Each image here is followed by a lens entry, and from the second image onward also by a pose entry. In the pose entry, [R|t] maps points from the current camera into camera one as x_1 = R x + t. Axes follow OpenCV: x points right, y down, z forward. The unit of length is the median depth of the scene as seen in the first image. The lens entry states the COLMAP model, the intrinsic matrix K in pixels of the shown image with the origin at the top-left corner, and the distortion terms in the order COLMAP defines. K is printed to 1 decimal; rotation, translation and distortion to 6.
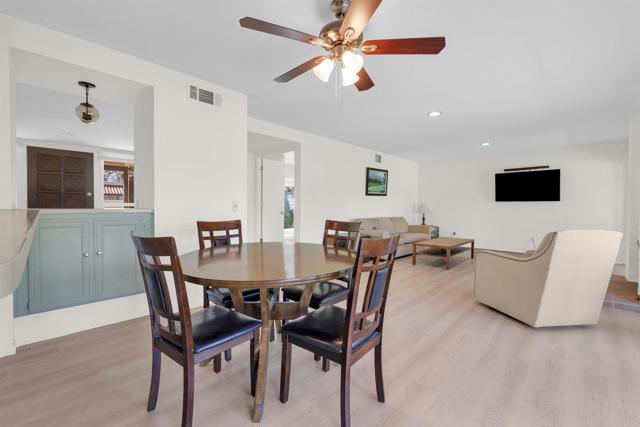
lens RADIAL K [[274.2, 0, 319.8], [0, 274.2, 211.5], [0, 0, 1]] dist [0.000075, 0.001191]
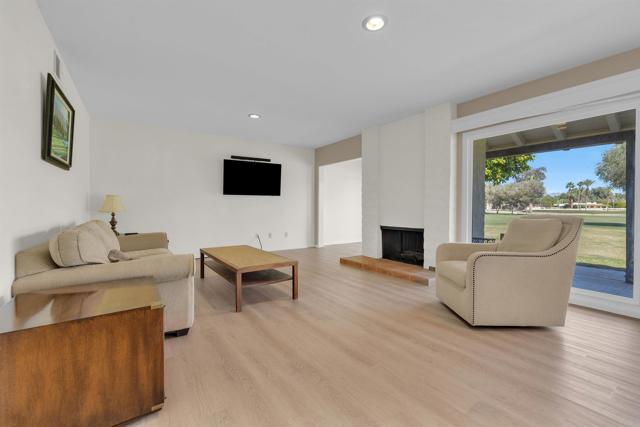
lens RADIAL K [[274.2, 0, 317.4], [0, 274.2, 210.4], [0, 0, 1]] dist [0.000075, 0.001191]
pose [[0.196834, -0.018873, 0.980255, -0.179075], [0.019830, 0.999687, 0.015265, 0.006738], [-0.980236, 0.016433, 0.197146, 1.198568]]
